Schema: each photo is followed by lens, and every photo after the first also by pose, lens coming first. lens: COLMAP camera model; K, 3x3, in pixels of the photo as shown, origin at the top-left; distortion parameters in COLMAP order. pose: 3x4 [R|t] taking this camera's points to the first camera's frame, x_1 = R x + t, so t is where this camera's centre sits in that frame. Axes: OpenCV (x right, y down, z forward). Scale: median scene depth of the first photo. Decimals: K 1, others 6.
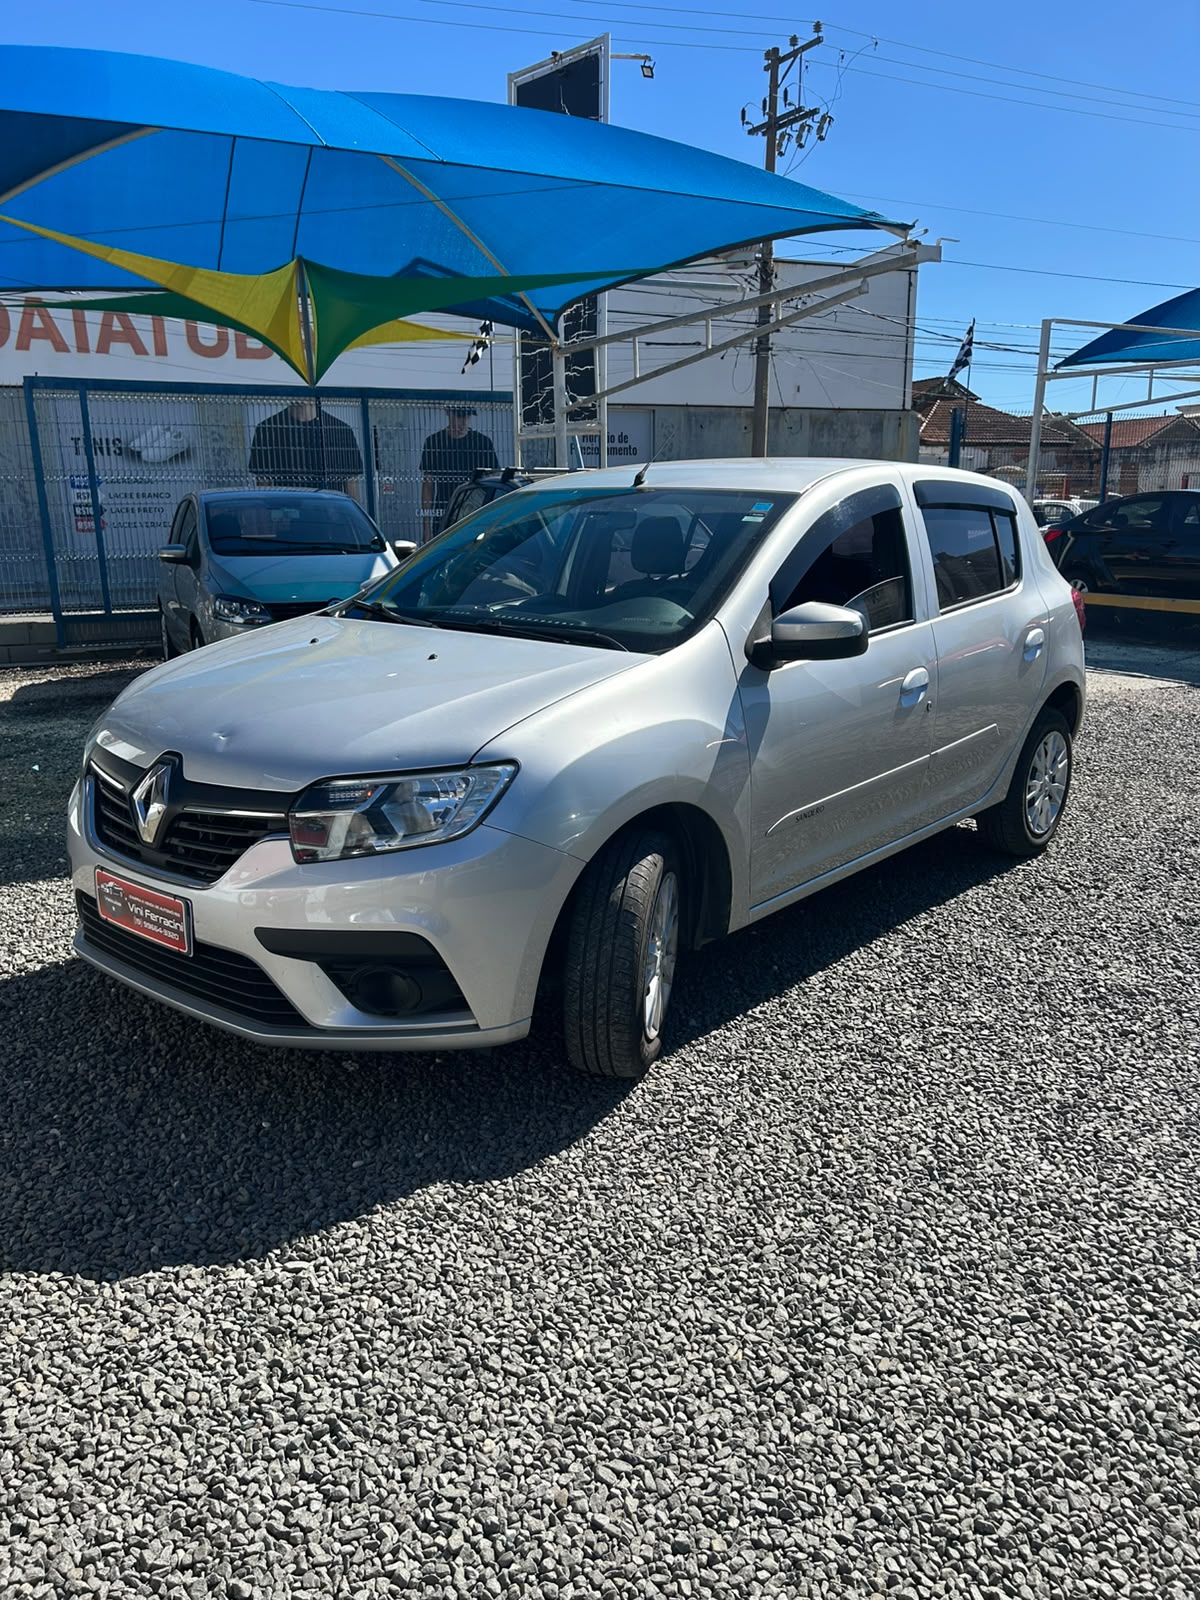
lens RADIAL K [[1226.6, 0, 596.5], [0, 1226.6, 790.8], [0, 0, 1]] dist [0.009338, -0.000195]
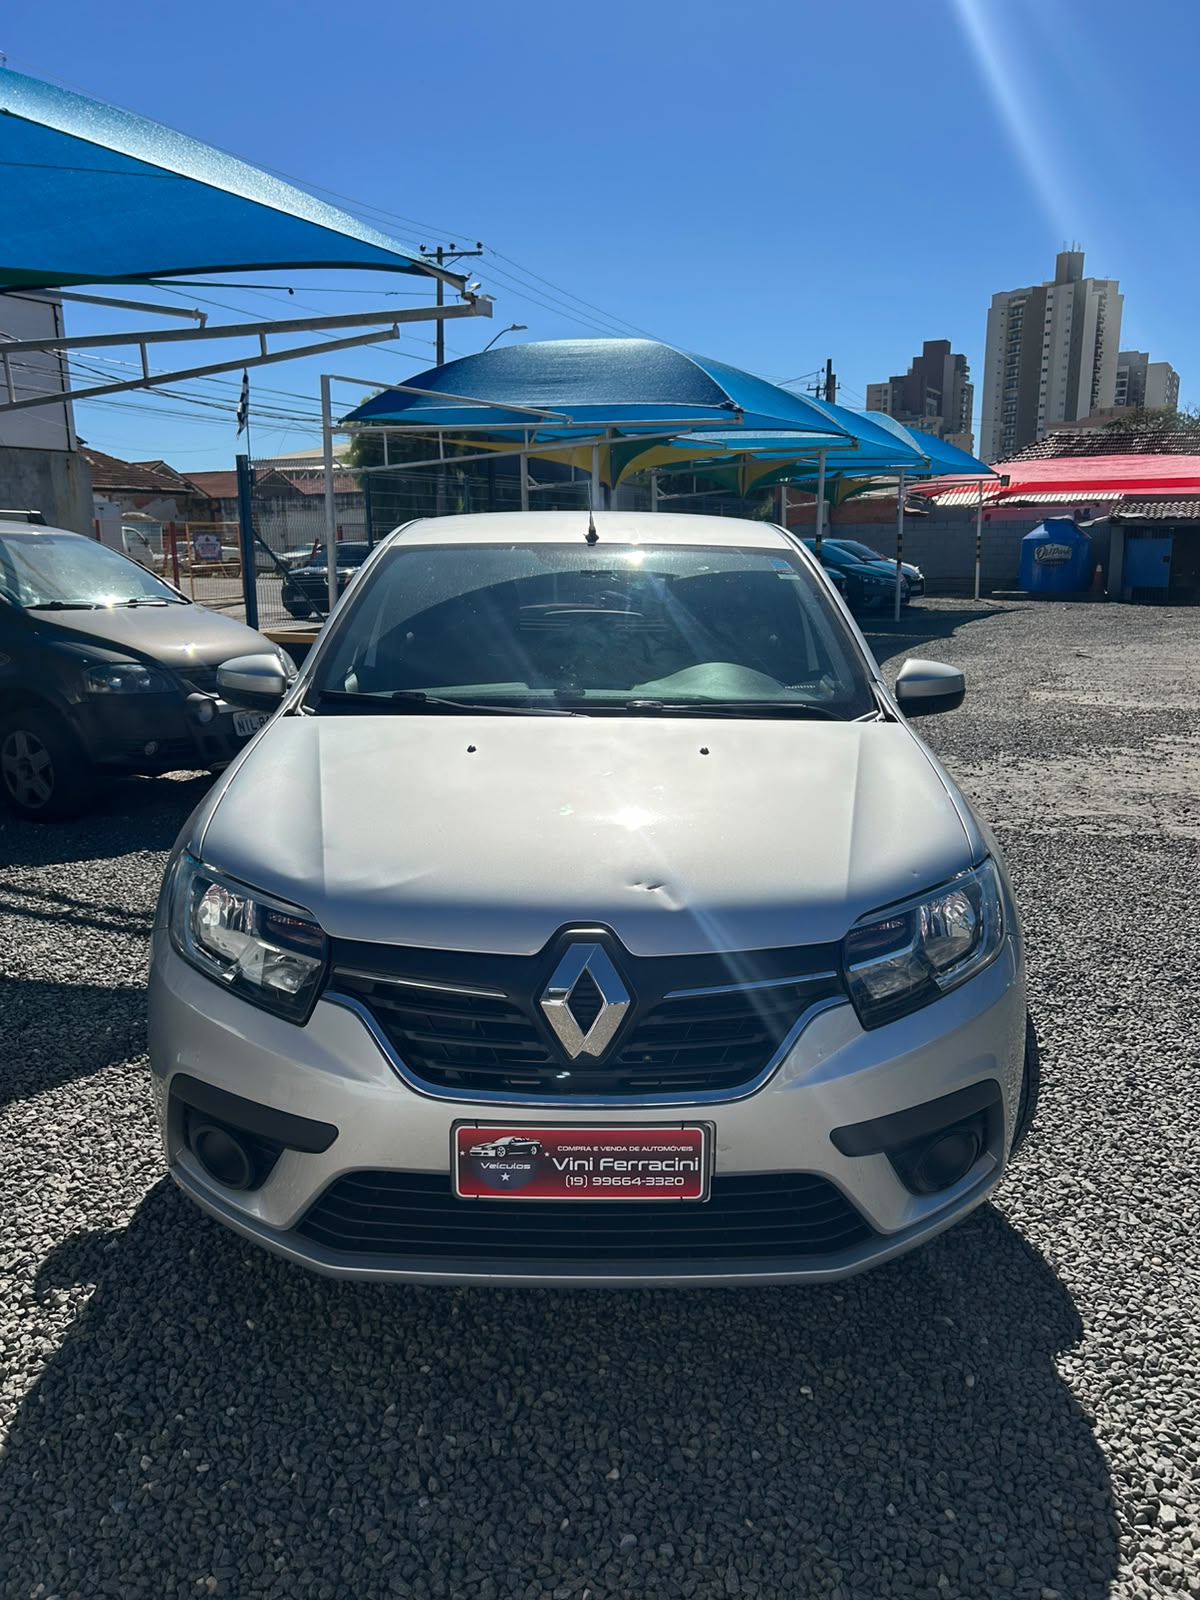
lens RADIAL K [[1226.6, 0, 596.5], [0, 1226.6, 790.8], [0, 0, 1]] dist [0.009338, -0.000195]
pose [[0.761580, -0.122768, 0.636337, -0.181921], [0.145420, 0.989227, 0.016810, -0.027668], [-0.631545, 0.079734, 0.771228, 0.107561]]
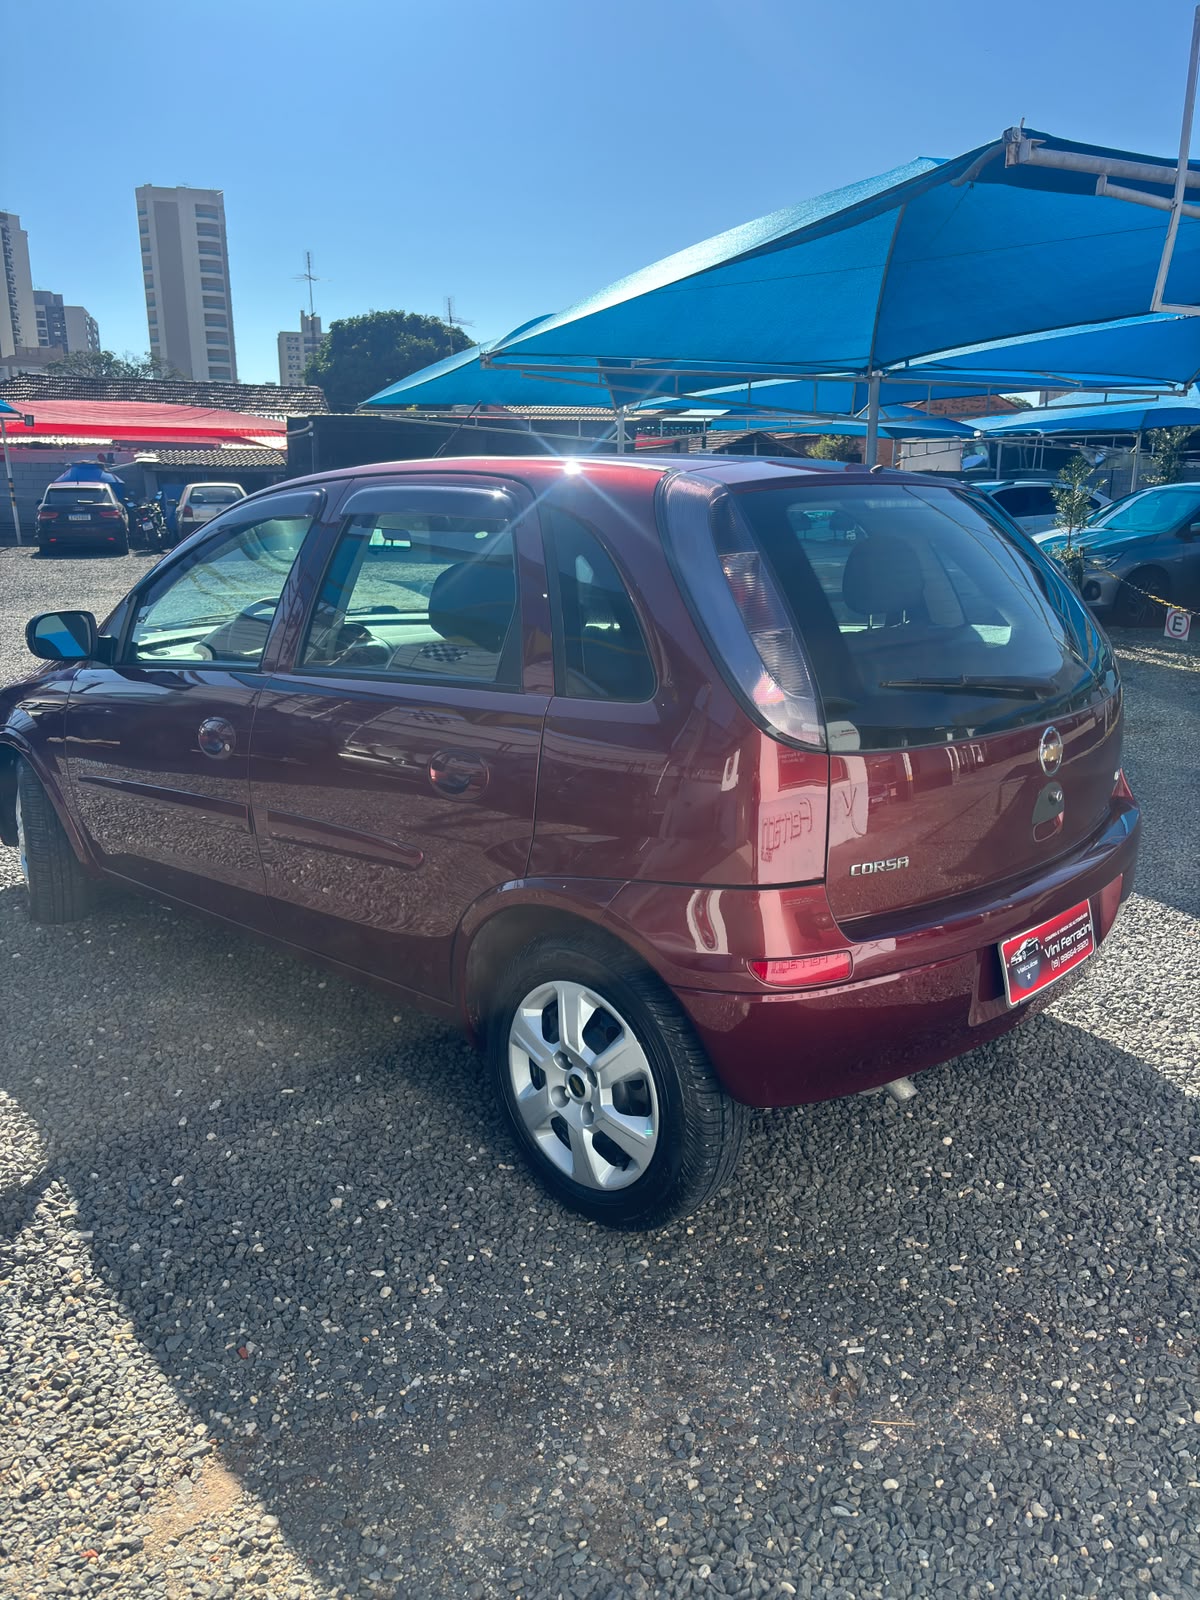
lens RADIAL K [[1187.6, 0, 600.0], [0, 1187.6, 800.0], [0, 0, 1]] dist [0.006610, 0.003157]
pose [[0.025697, -0.245312, 0.969104, -0.295877], [0.220267, 0.946988, 0.233873, -0.072640], [-0.975101, 0.207451, 0.078369, 0.296252]]
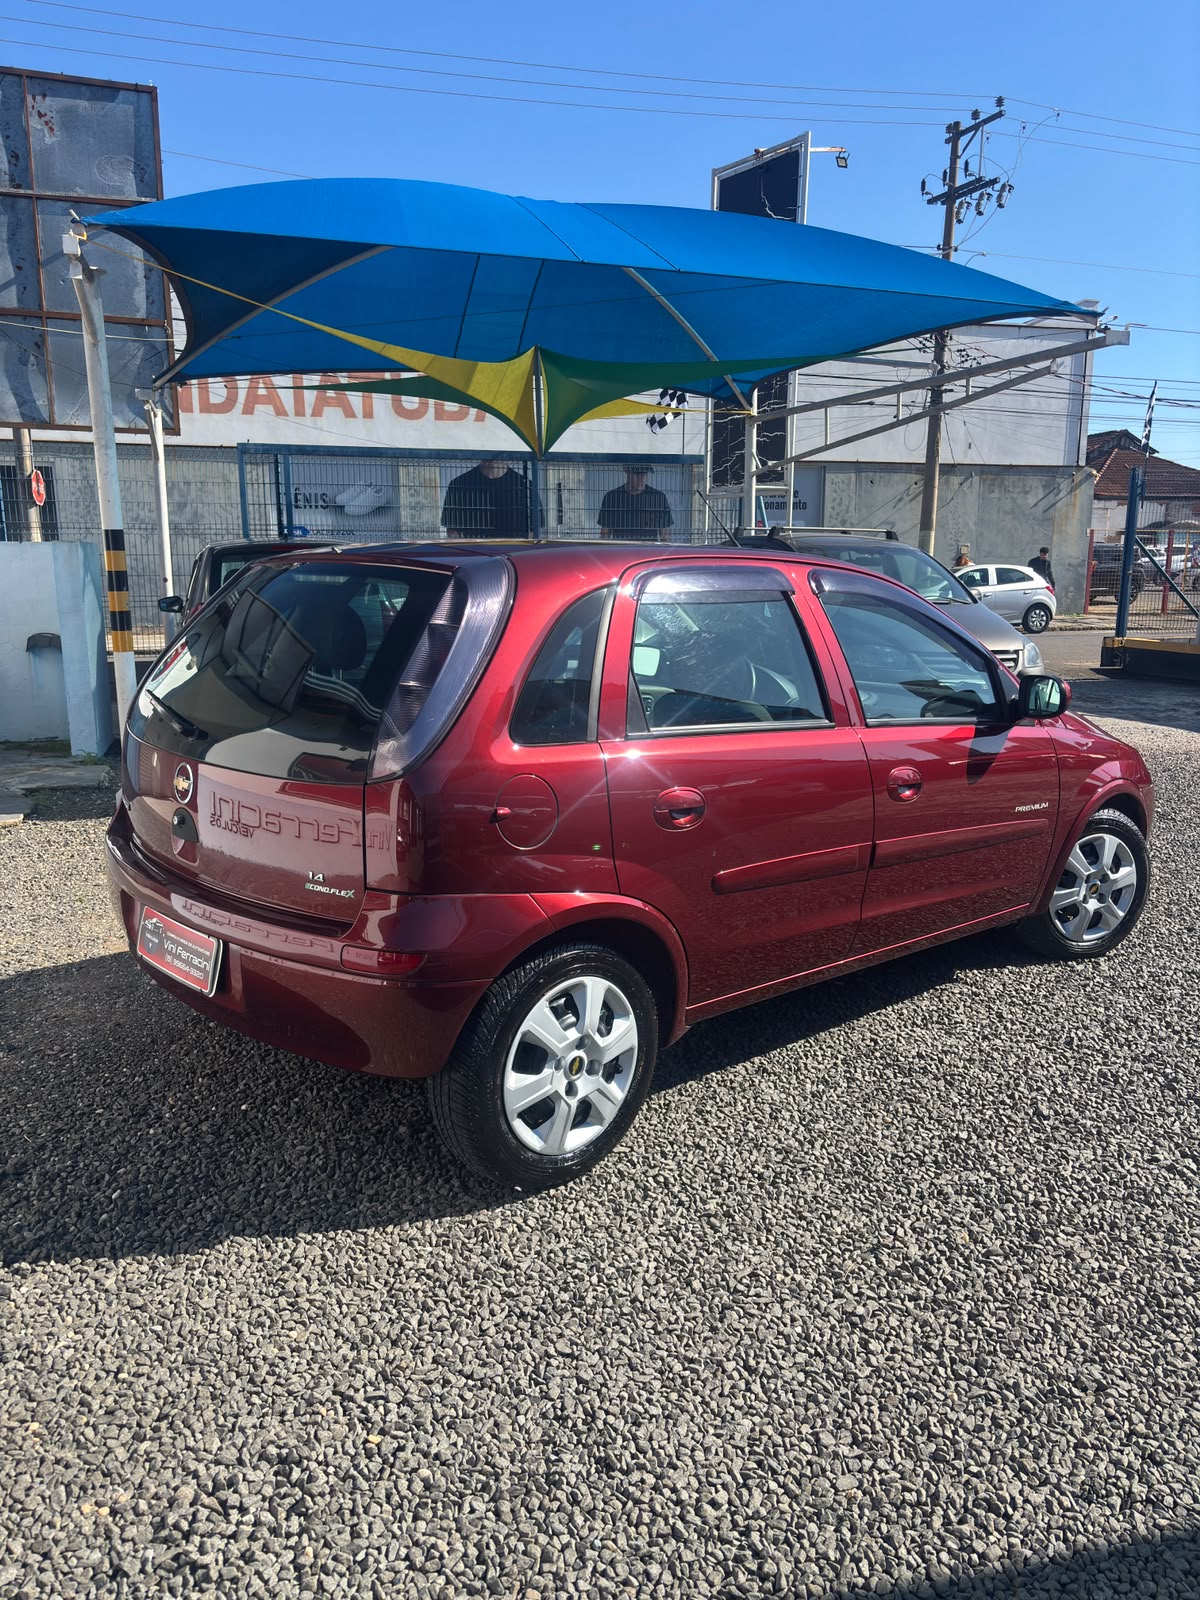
lens RADIAL K [[1249.5, 0, 606.4], [0, 1249.5, 781.0], [0, 0, 1]] dist [0.011085, 0.008185]
pose [[0.993652, 0.026121, -0.109422, -0.025786], [-0.031714, 0.998261, -0.049686, 0.013700], [0.107934, 0.052840, 0.992753, -0.071445]]
